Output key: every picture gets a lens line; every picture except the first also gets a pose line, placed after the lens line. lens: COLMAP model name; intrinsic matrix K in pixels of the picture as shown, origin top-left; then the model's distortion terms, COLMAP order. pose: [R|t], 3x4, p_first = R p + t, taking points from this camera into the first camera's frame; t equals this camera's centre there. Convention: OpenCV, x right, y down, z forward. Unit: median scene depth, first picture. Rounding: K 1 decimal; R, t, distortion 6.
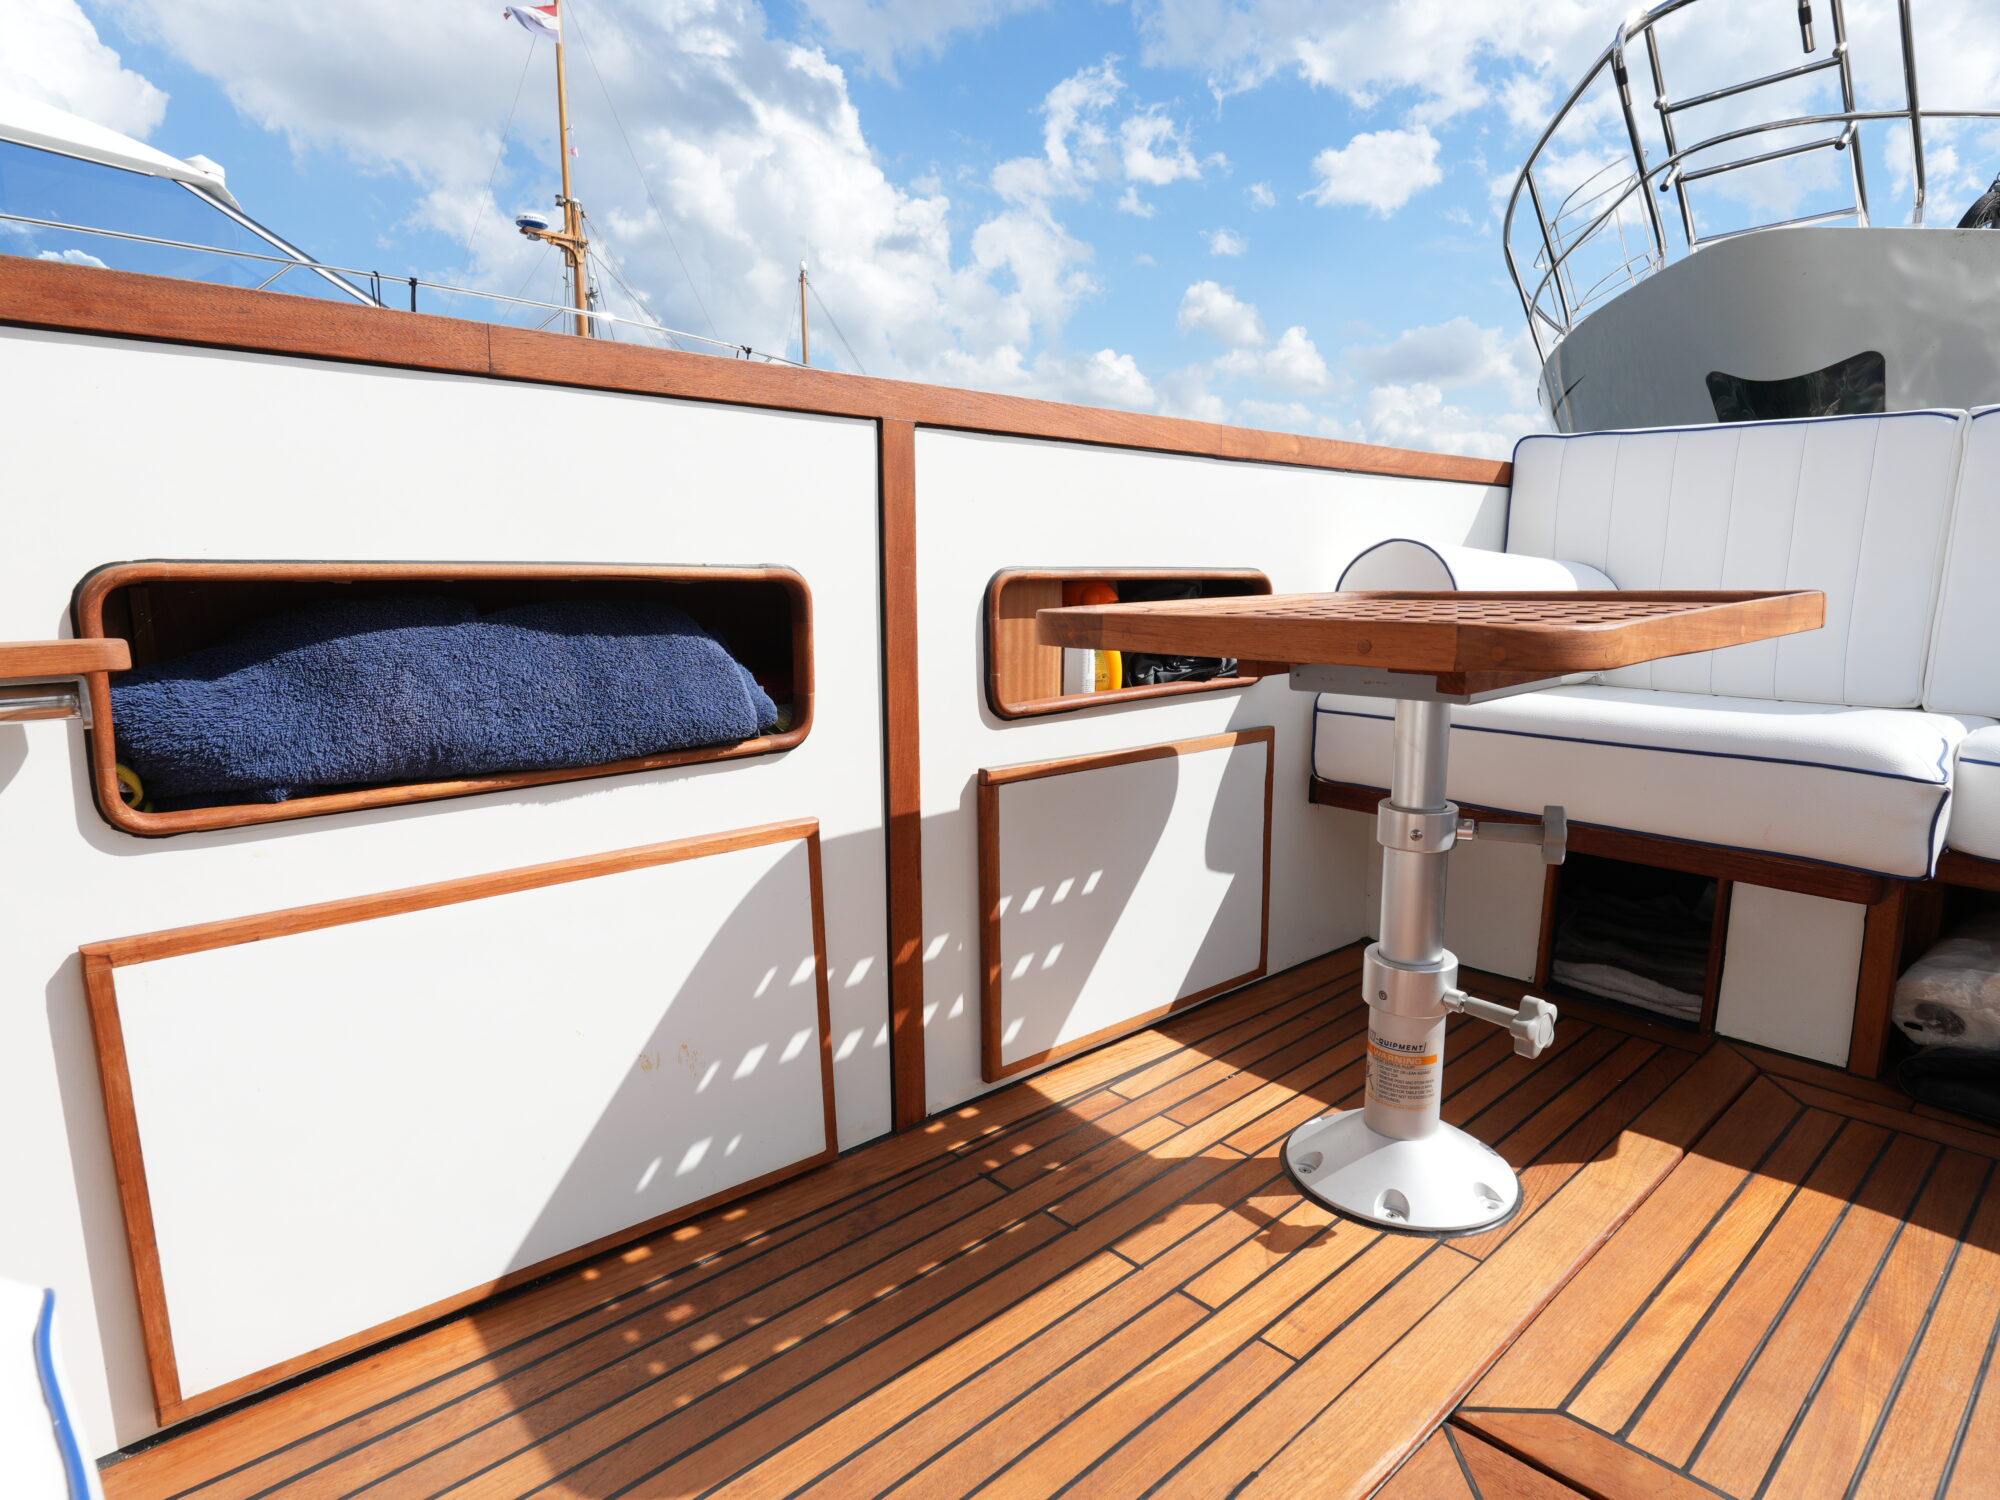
lens RADIAL K [[1167.9, 0, 993.8], [0, 1167.9, 745.7], [0, 0, 1]] dist [0.003508, 0.000987]
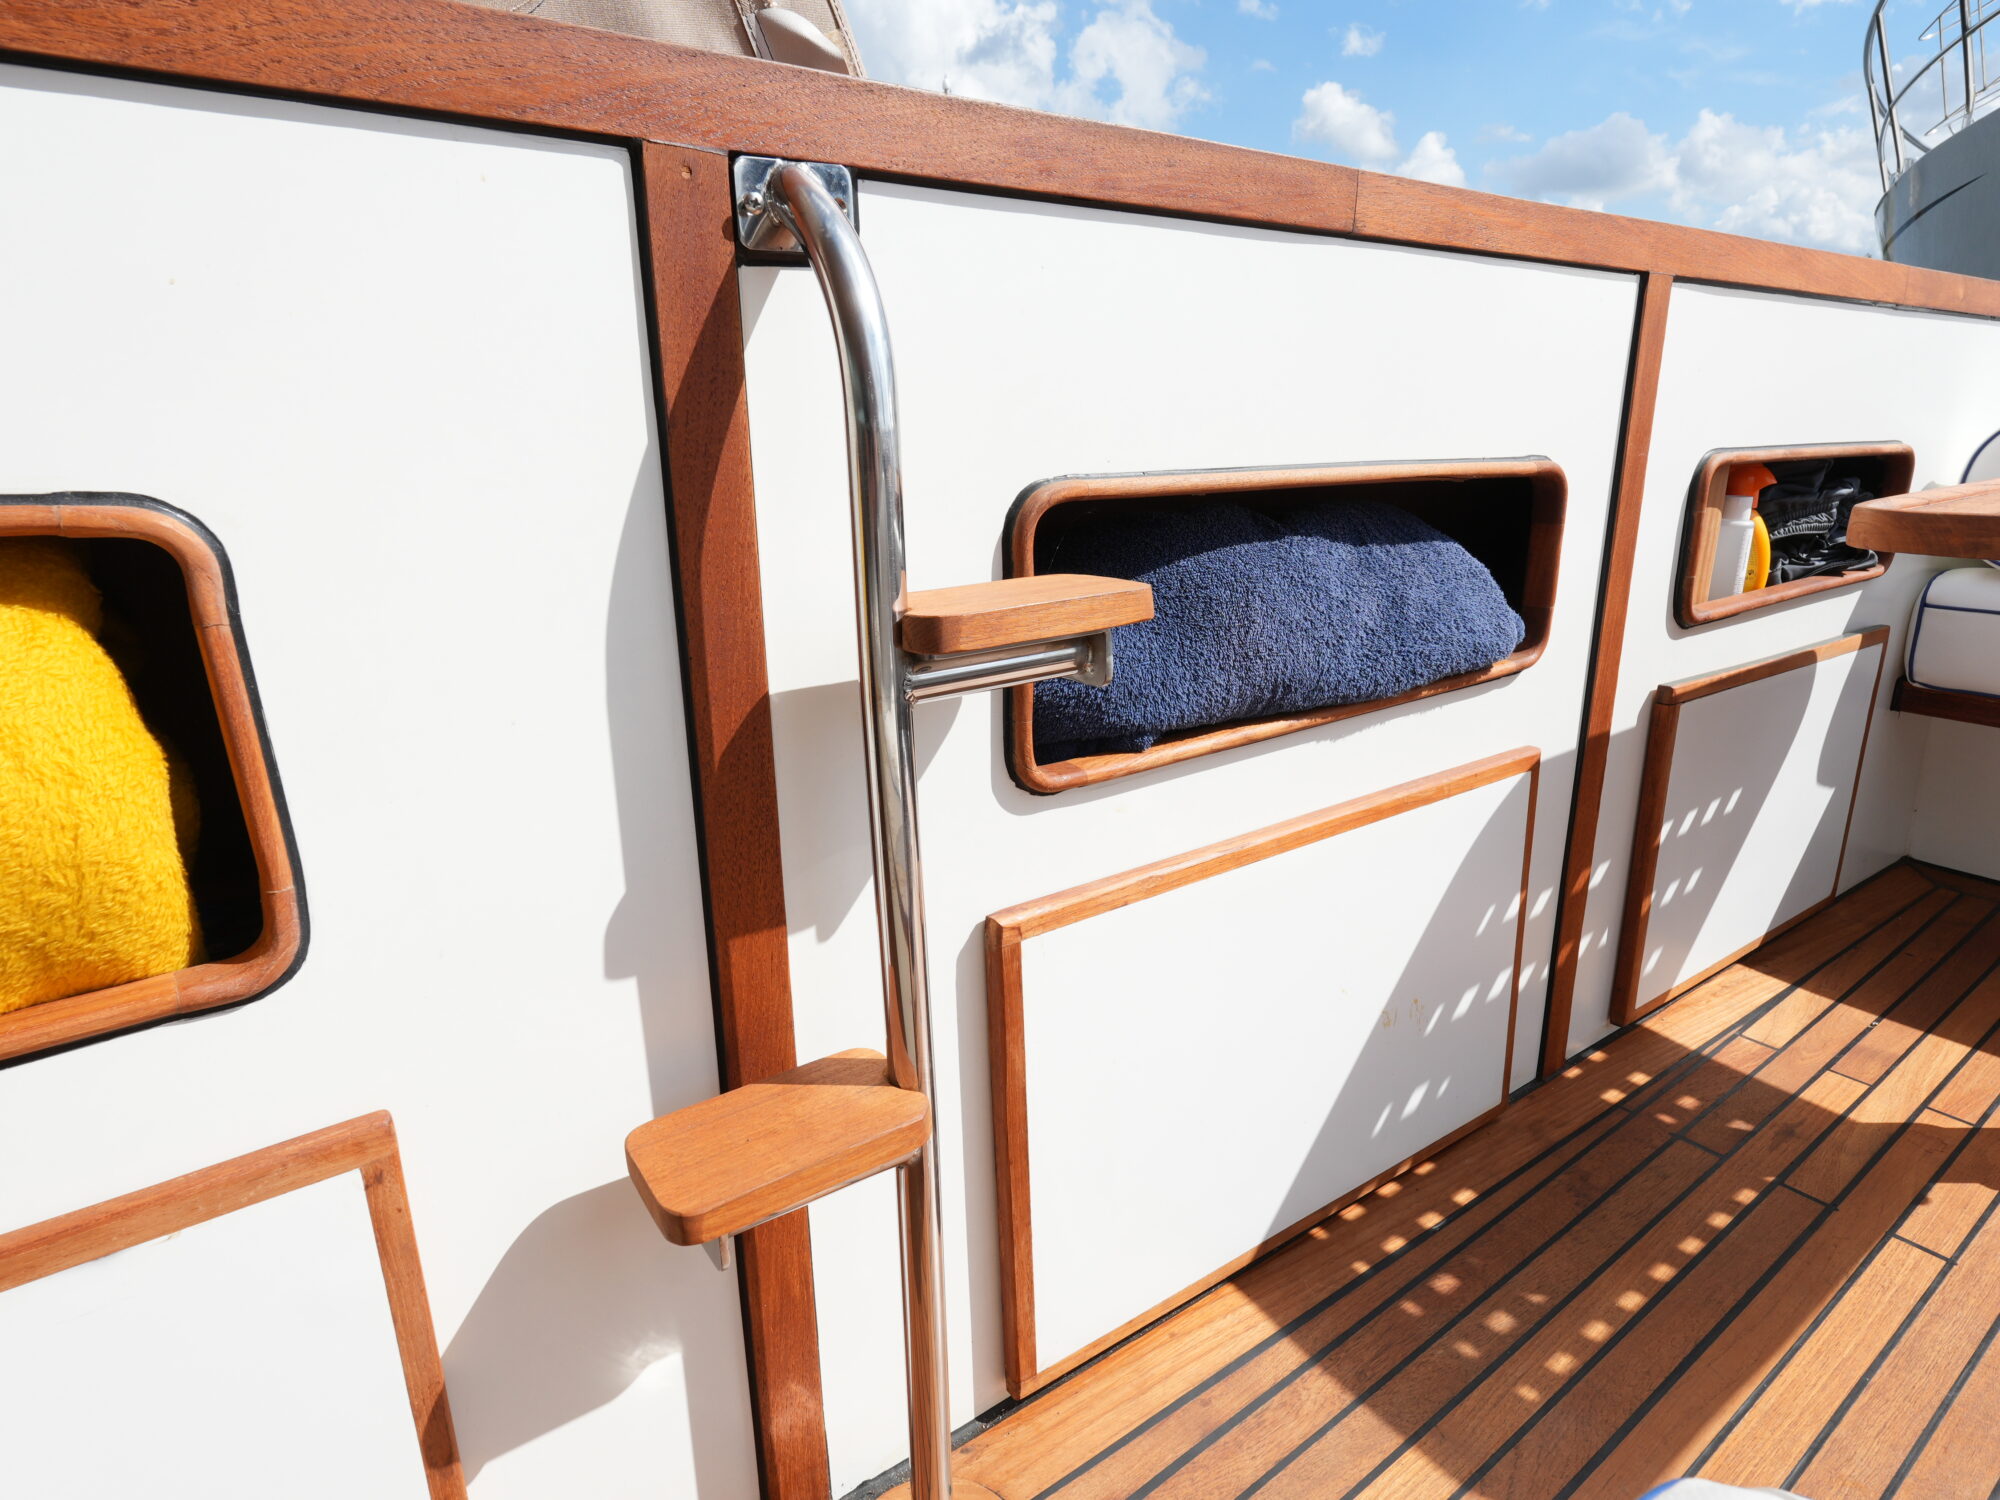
lens RADIAL K [[1167.9, 0, 993.8], [0, 1167.9, 745.7], [0, 0, 1]] dist [0.003508, 0.000987]
pose [[0.995415, 0.013433, -0.094705, -0.460650], [-0.001682, 0.992395, 0.123082, -0.045677], [0.095638, -0.122359, 0.987867, 0.087307]]
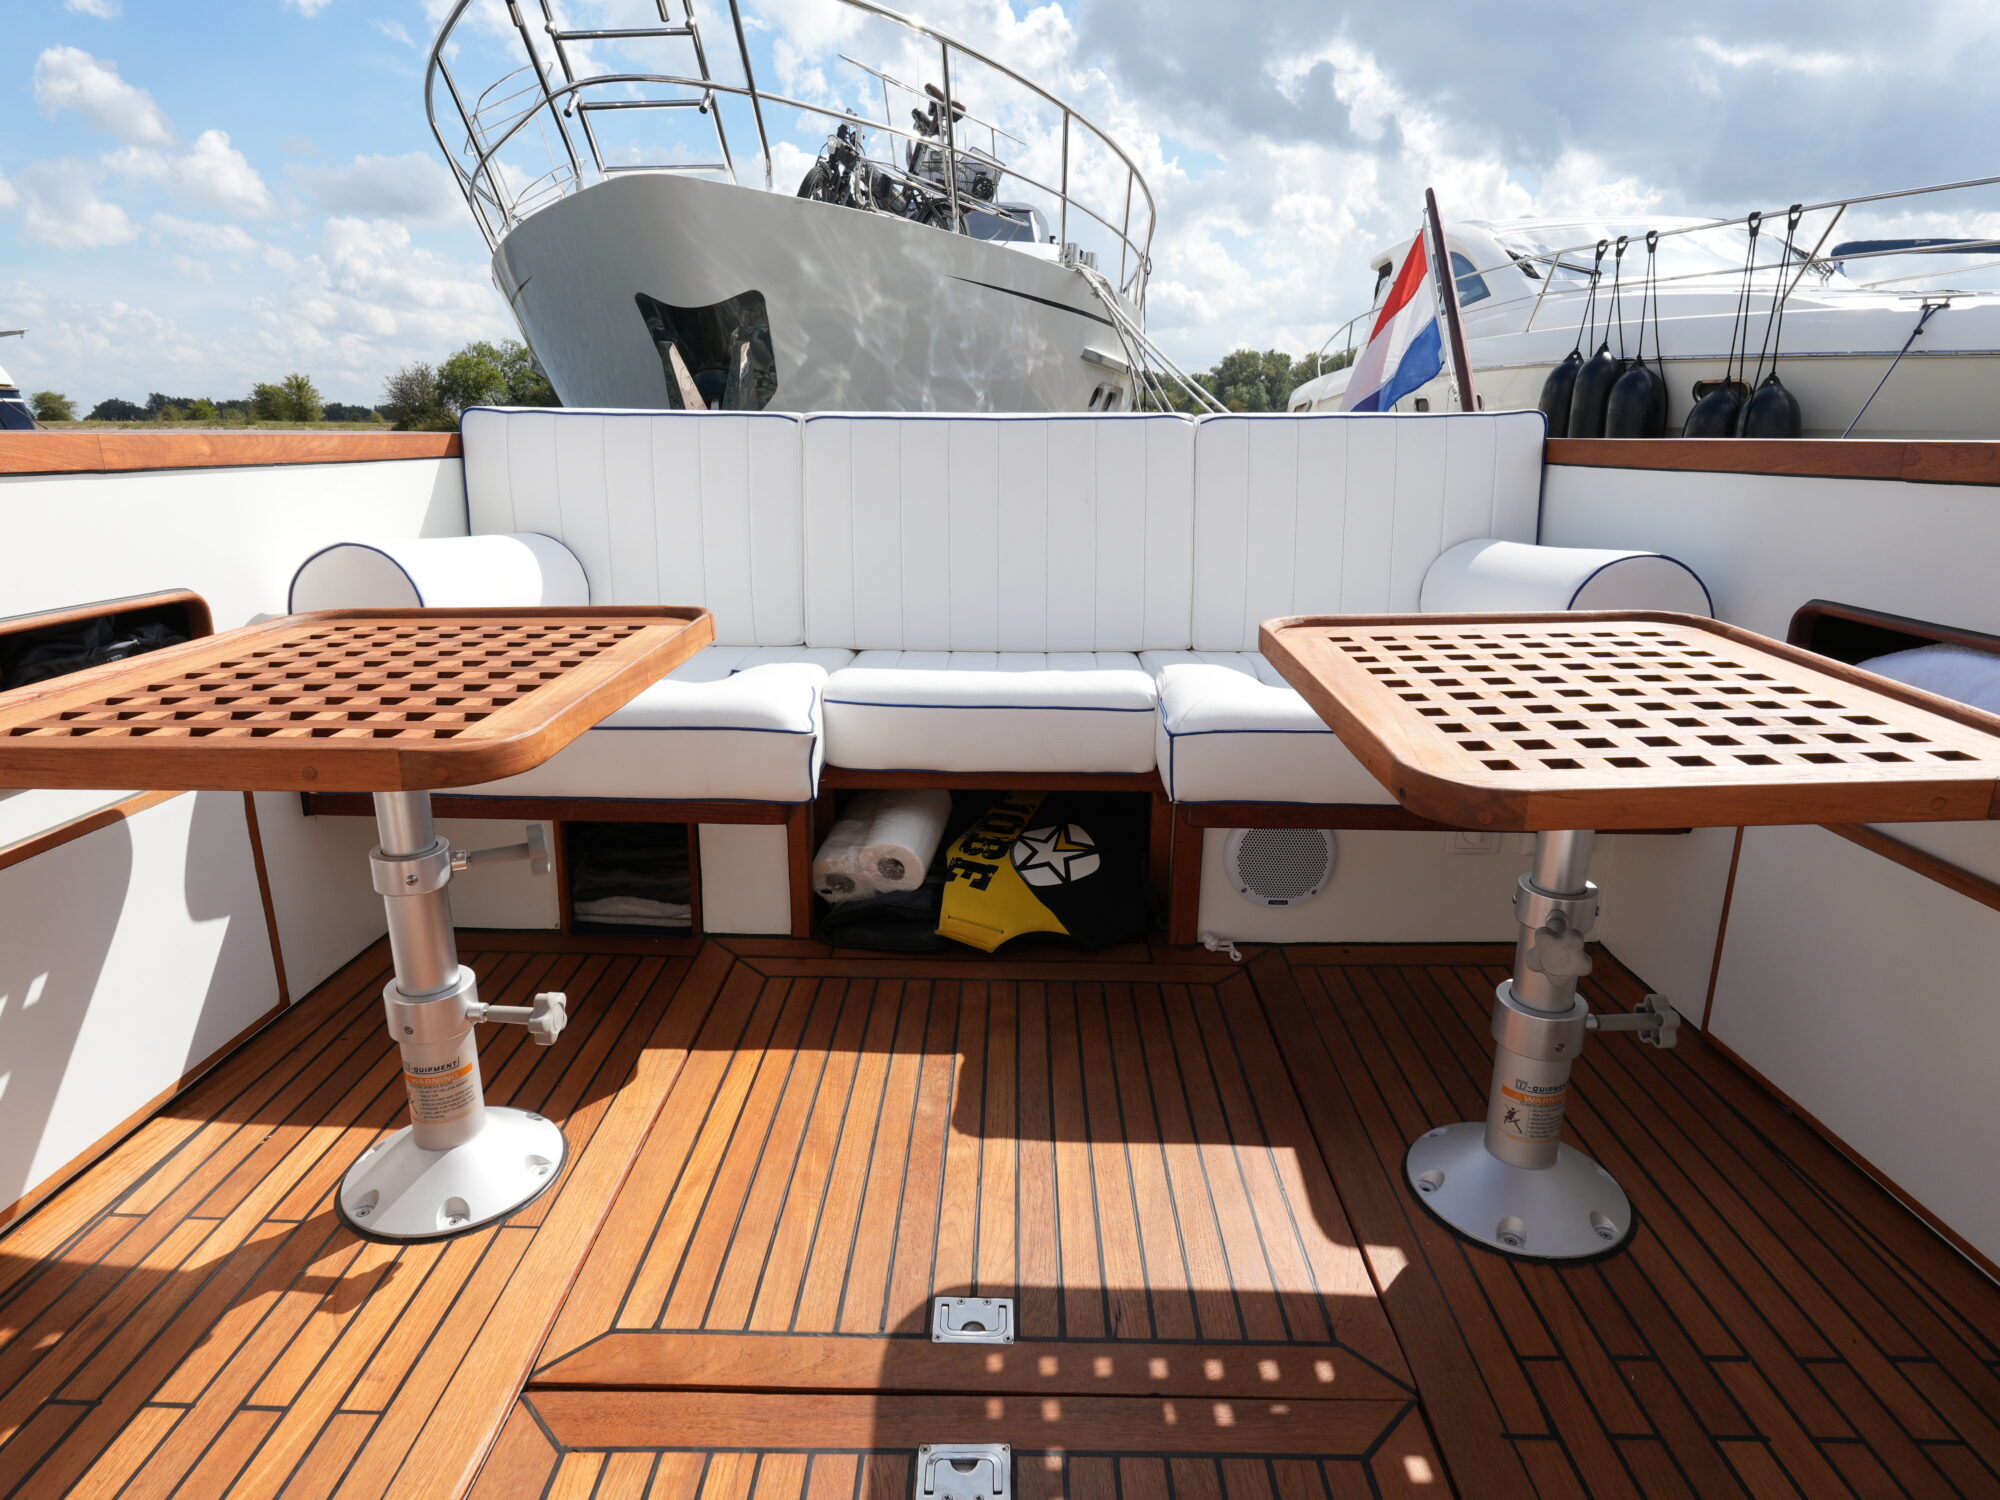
lens RADIAL K [[1167.9, 0, 993.8], [0, 1167.9, 745.7], [0, 0, 1]] dist [0.003508, 0.000987]
pose [[0.699106, -0.190668, 0.689127, 0.023778], [0.109624, 0.980977, 0.160206, -0.143445], [-0.706565, -0.036456, 0.706709, -0.102667]]
